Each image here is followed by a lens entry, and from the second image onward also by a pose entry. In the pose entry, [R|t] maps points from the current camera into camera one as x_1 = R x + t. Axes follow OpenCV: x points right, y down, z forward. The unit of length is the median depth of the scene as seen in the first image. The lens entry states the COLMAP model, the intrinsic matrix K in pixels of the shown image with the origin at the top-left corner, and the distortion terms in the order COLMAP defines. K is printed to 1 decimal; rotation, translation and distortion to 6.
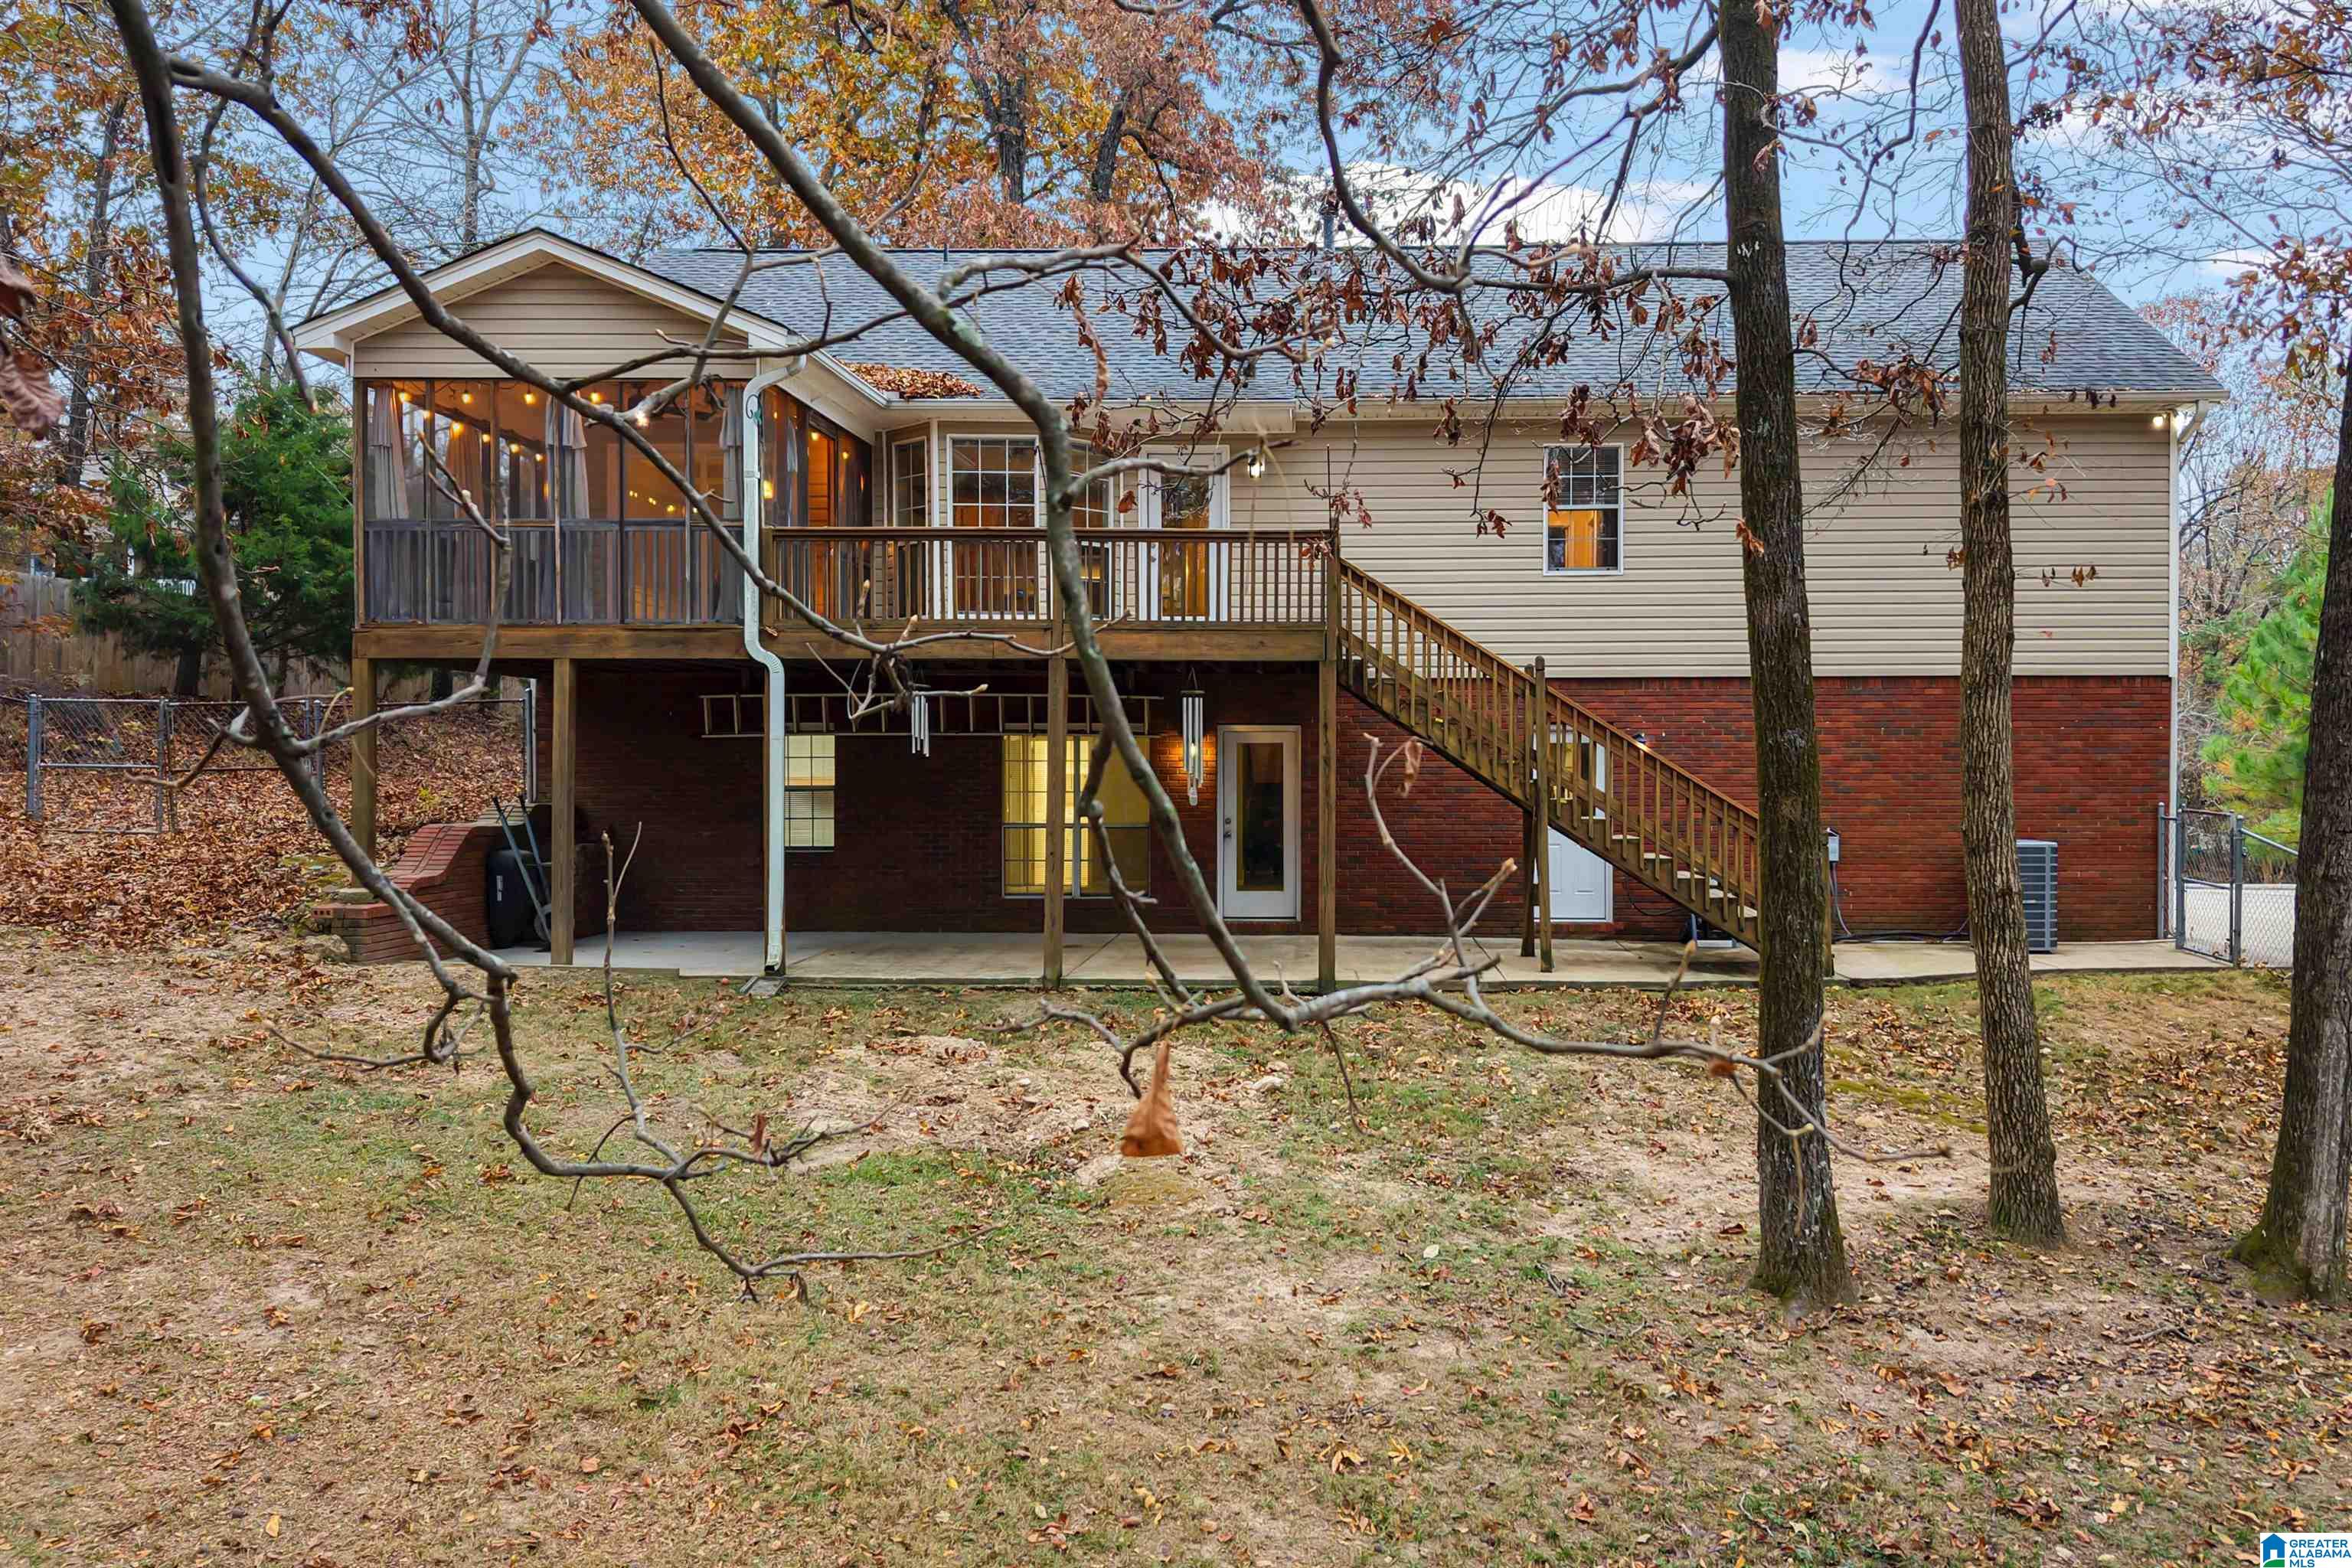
lens RADIAL K [[1604.3, 0, 1242.8], [0, 1604.3, 780.0], [0, 0, 1]] dist [0.011917, -0.012022]
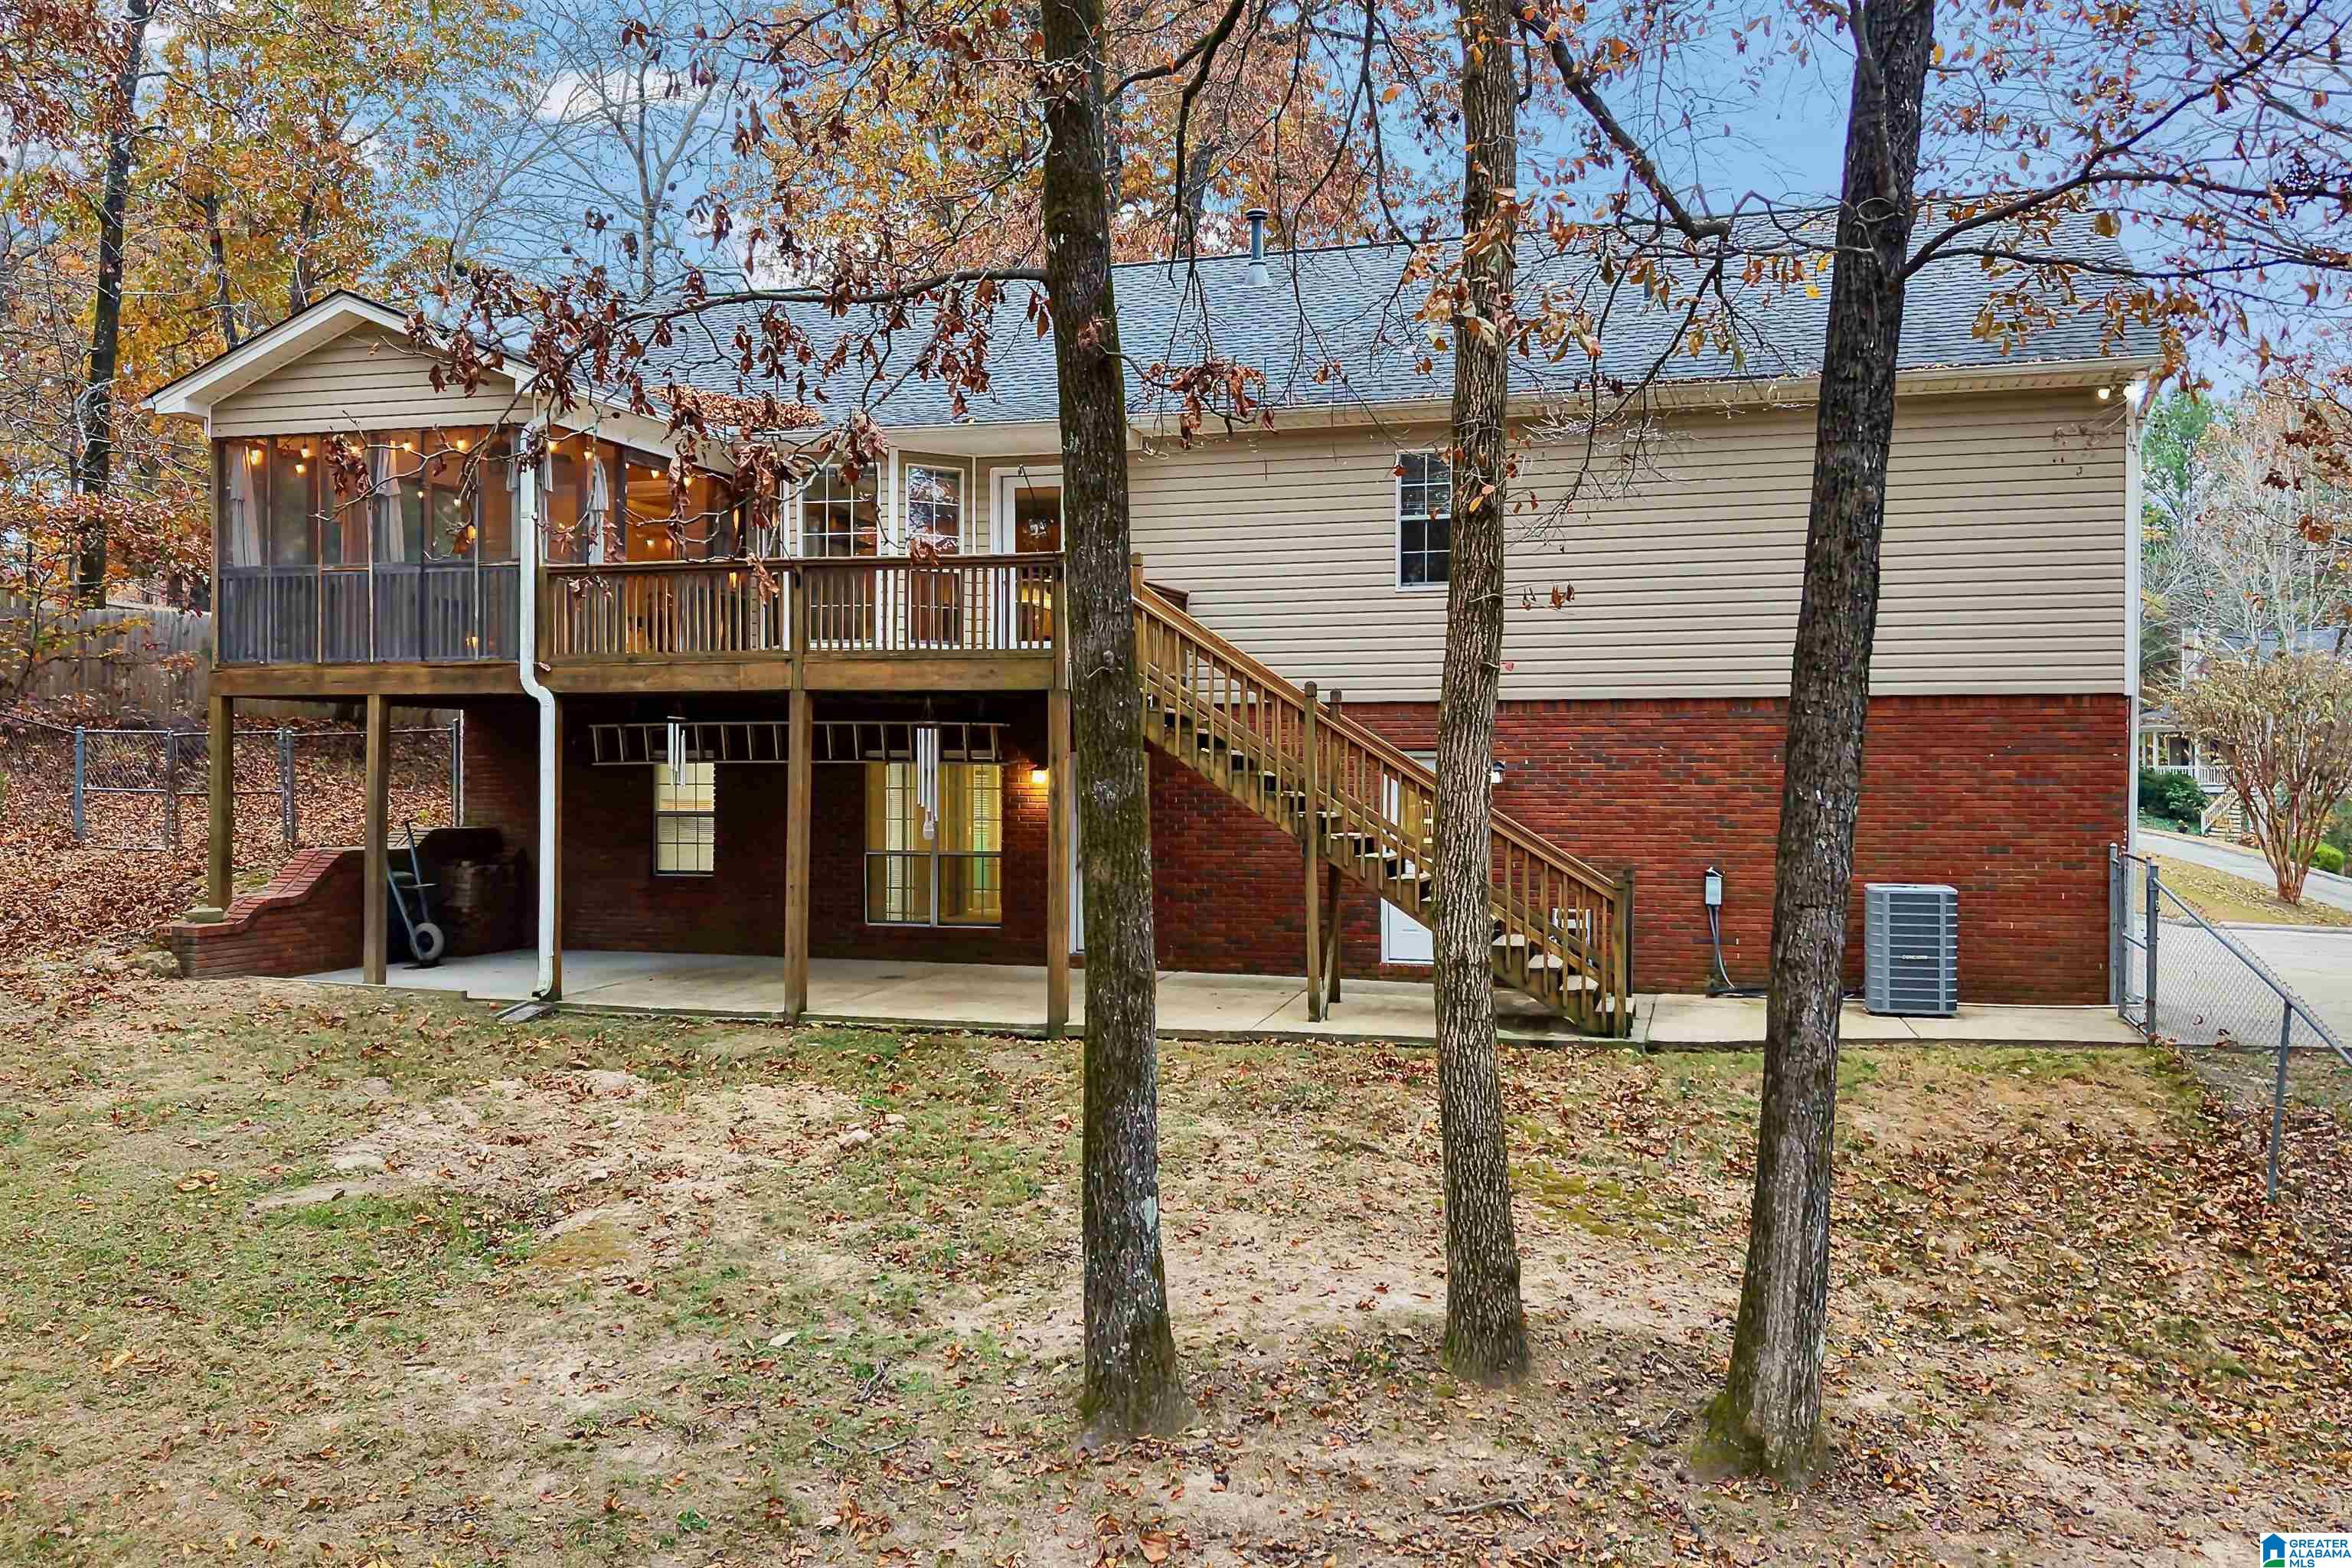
lens RADIAL K [[1604.3, 0, 1193.8], [0, 1604.3, 768.3], [0, 0, 1]] dist [0.011917, -0.012022]
pose [[0.977465, 0.000501, -0.211096, 0.331821], [-0.003211, 0.999917, -0.012494, -0.015662], [0.211072, 0.012890, 0.977385, 0.081718]]
